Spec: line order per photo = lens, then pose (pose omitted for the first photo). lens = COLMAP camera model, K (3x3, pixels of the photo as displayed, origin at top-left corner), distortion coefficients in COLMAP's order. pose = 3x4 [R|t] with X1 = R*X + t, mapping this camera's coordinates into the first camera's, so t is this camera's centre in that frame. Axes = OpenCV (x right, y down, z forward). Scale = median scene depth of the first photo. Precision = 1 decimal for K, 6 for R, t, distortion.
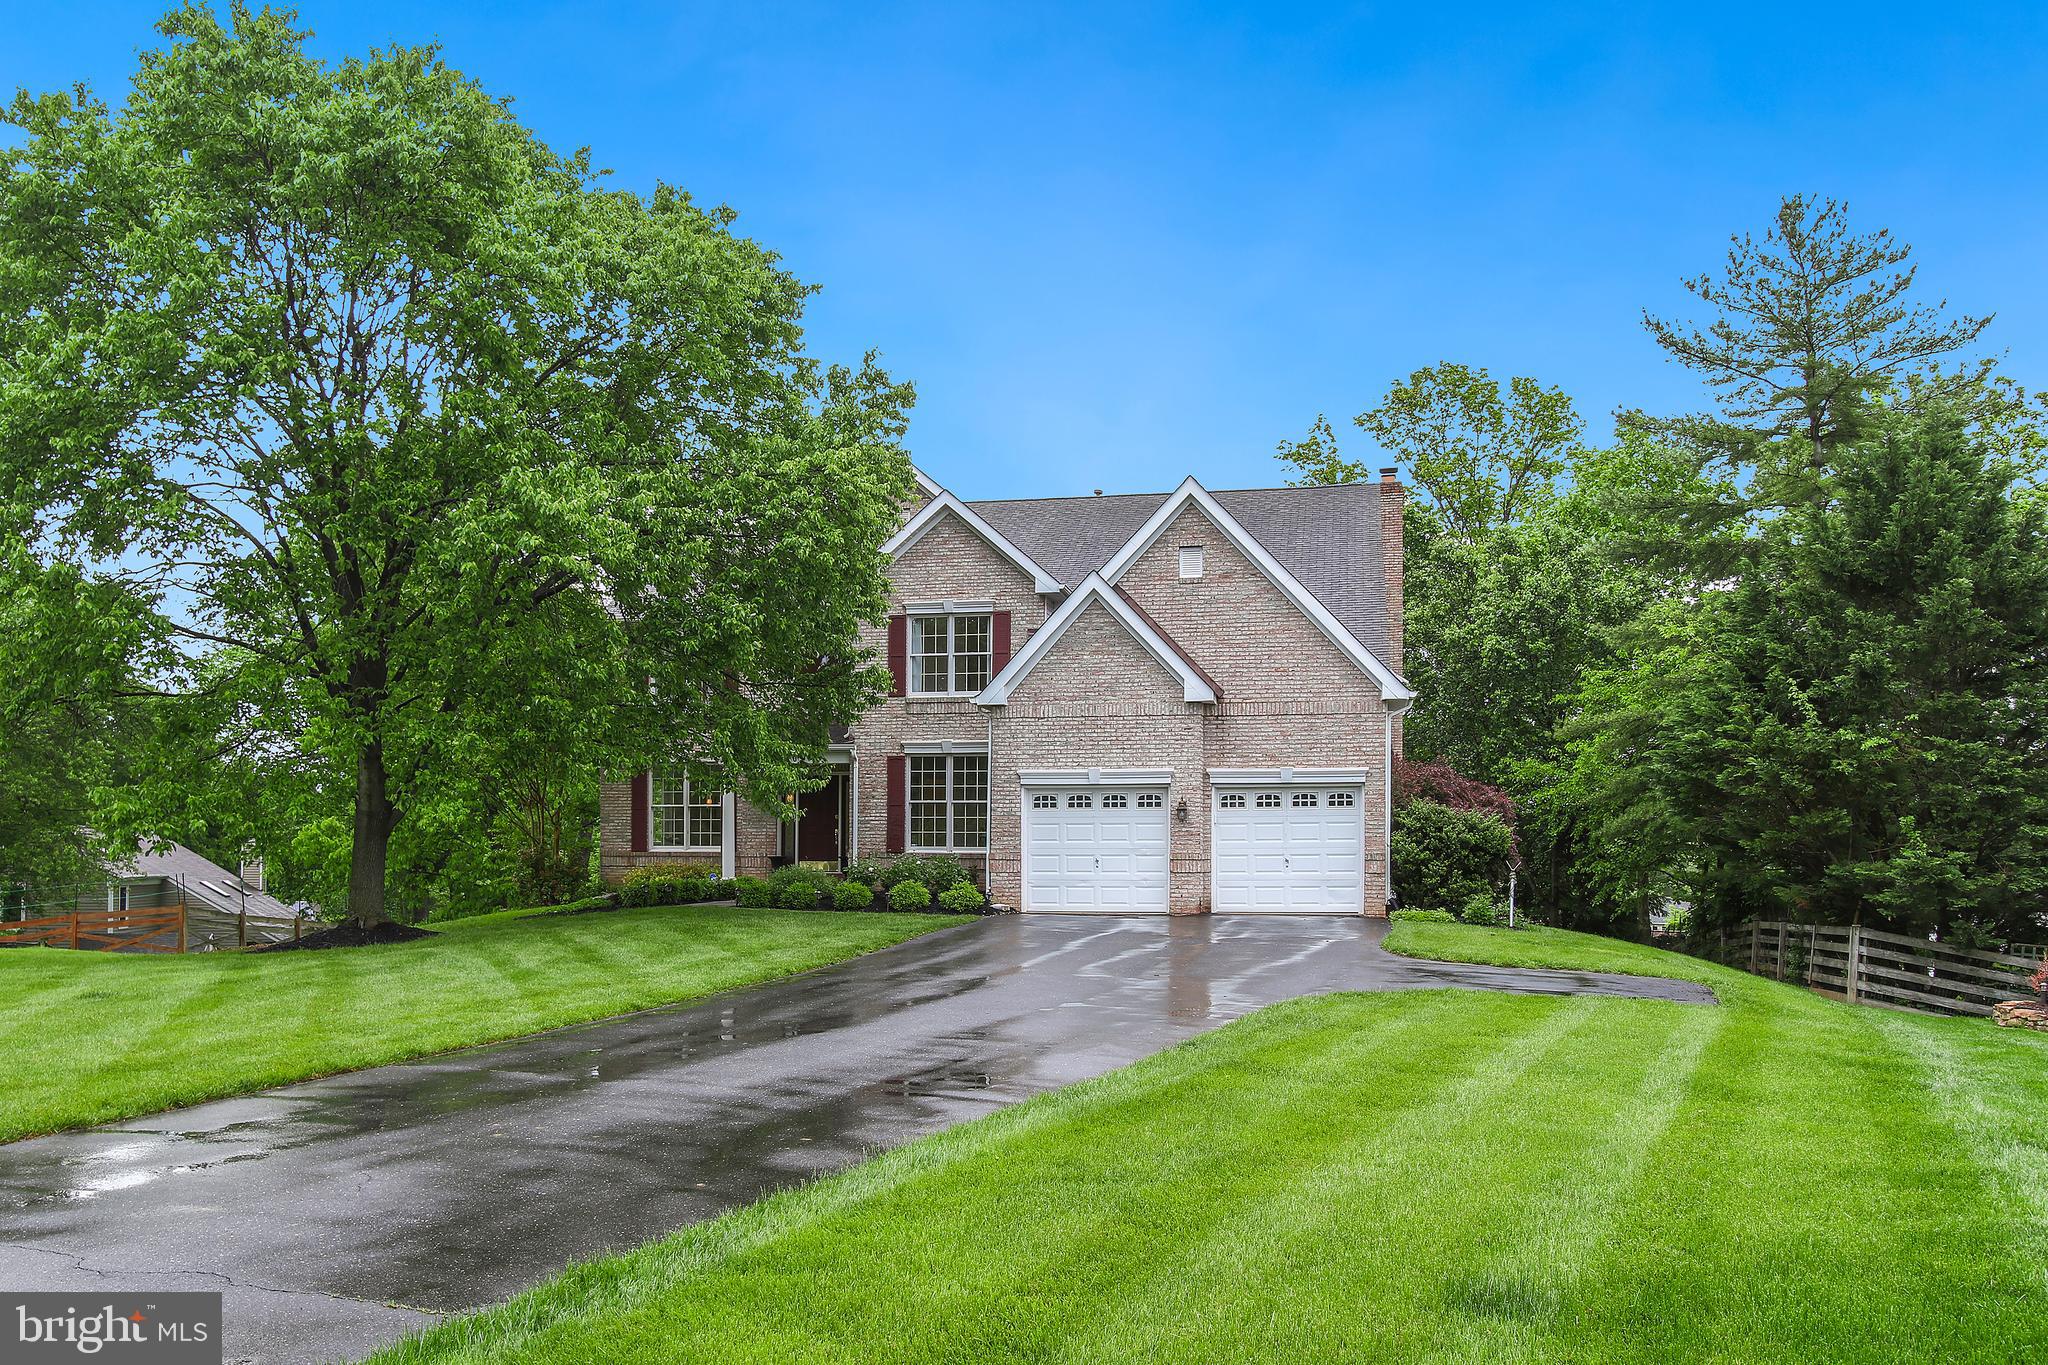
lens RADIAL K [[1601.0, 0, 1021.2], [0, 1601.0, 682.5], [0, 0, 1]] dist [0.021220, 0.001583]
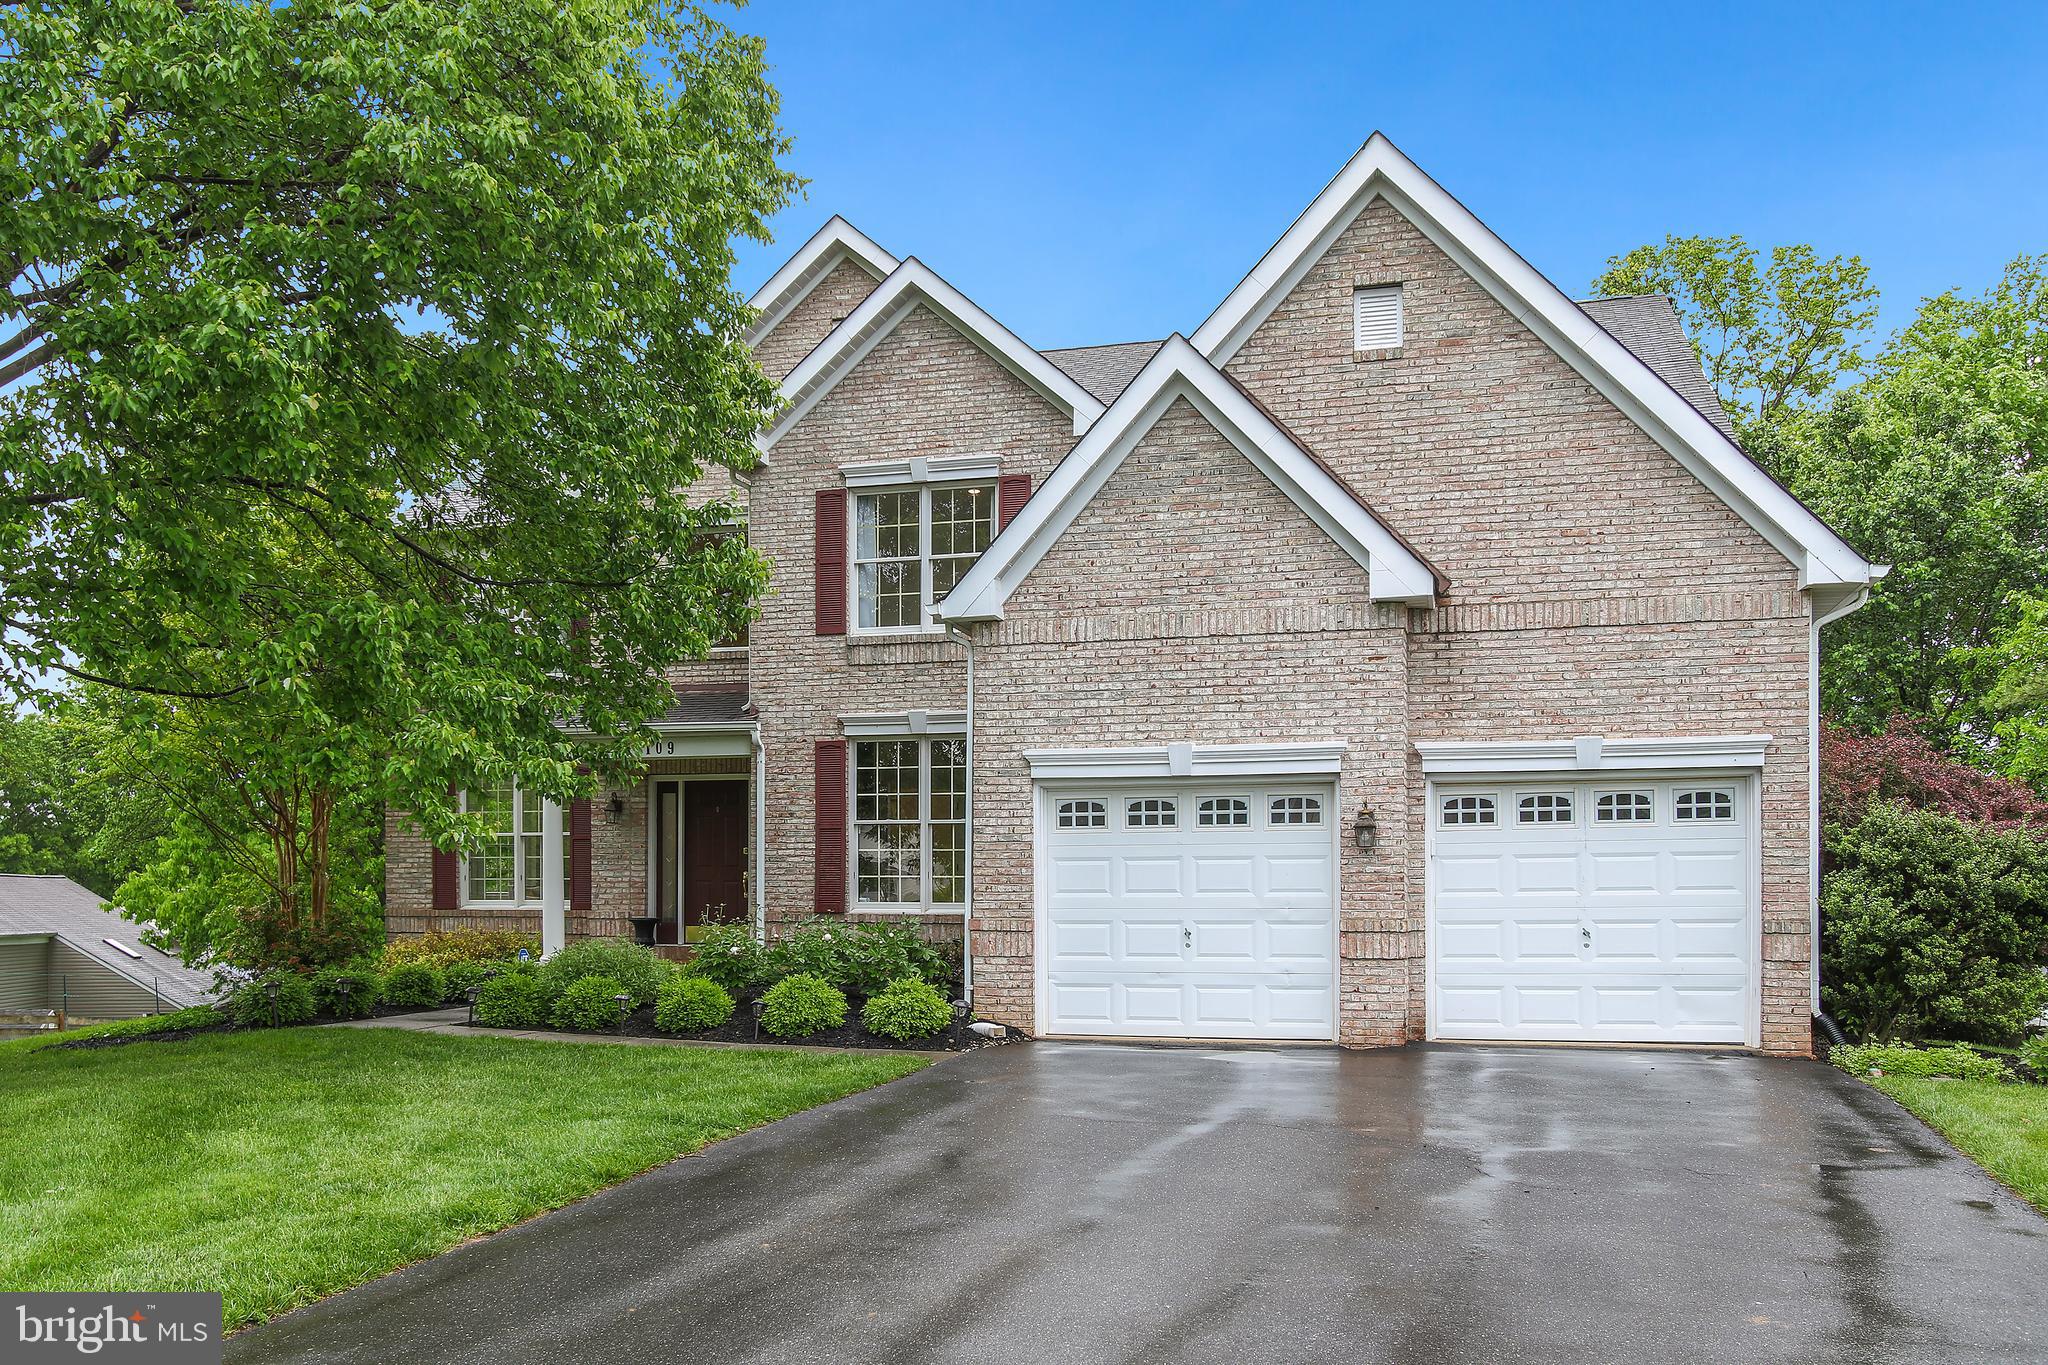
lens RADIAL K [[1729.0, 0, 1007.2], [0, 1729.0, 742.9], [0, 0, 1]] dist [0.015529, 0.021939]
pose [[0.997753, -0.007863, -0.066544, 0.027972], [0.008857, 0.999853, 0.014663, 0.044859], [0.066419, -0.015220, 0.997676, 0.470252]]
